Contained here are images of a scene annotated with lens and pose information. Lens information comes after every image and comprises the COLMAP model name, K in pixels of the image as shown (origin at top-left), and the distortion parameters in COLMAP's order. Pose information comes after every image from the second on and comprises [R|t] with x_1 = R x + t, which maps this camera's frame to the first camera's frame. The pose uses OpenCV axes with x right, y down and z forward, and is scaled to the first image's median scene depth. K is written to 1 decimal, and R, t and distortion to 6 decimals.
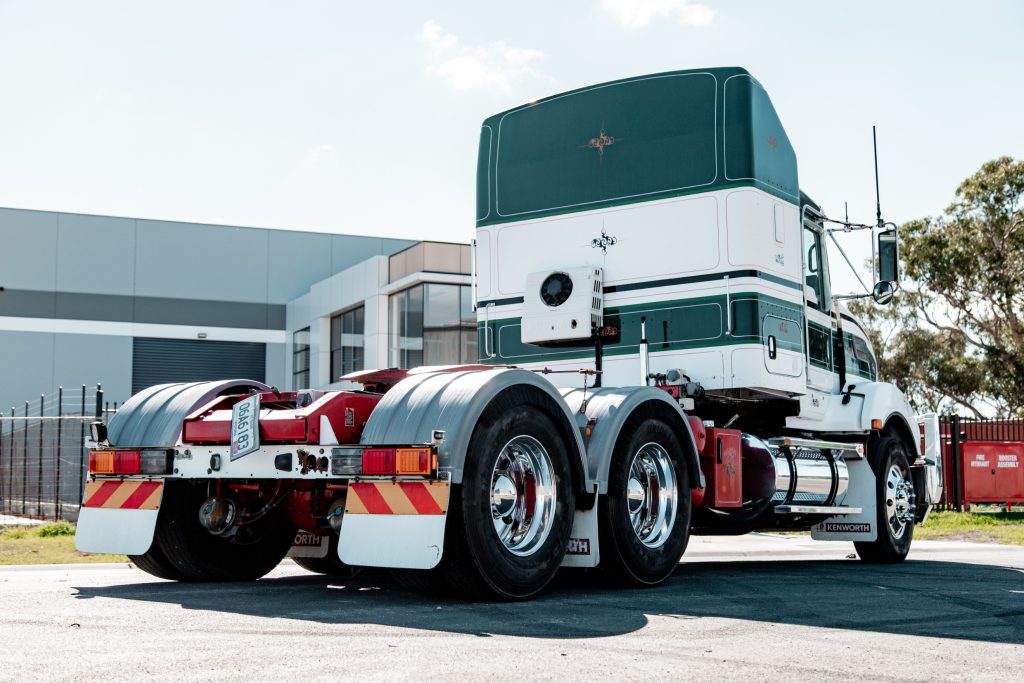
lens RADIAL K [[1372.8, 0, 511.2], [0, 1372.8, 343.1], [0, 0, 1]] dist [-0.009338, 0.000000]
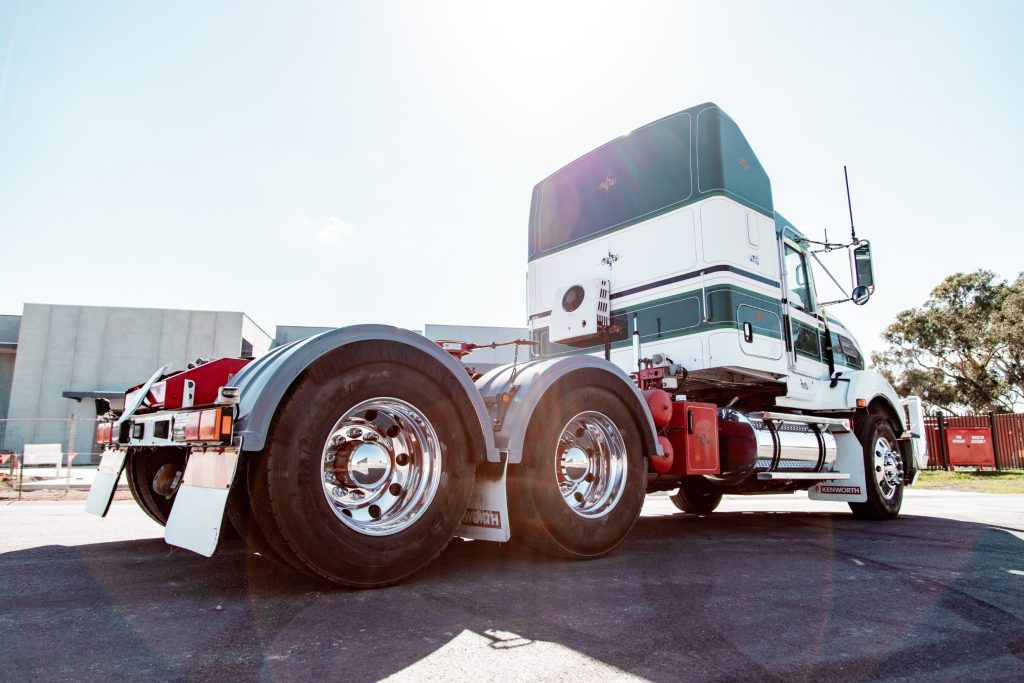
lens RADIAL K [[657.8, 0, 513.5], [0, 657.8, 335.4], [0, 0, 1]] dist [-0.010801, 0.008125]
pose [[0.966064, -0.044709, -0.254406, 0.130809], [0.025409, 0.996578, -0.078651, 0.040783], [0.257051, 0.069517, 0.963894, 0.392811]]
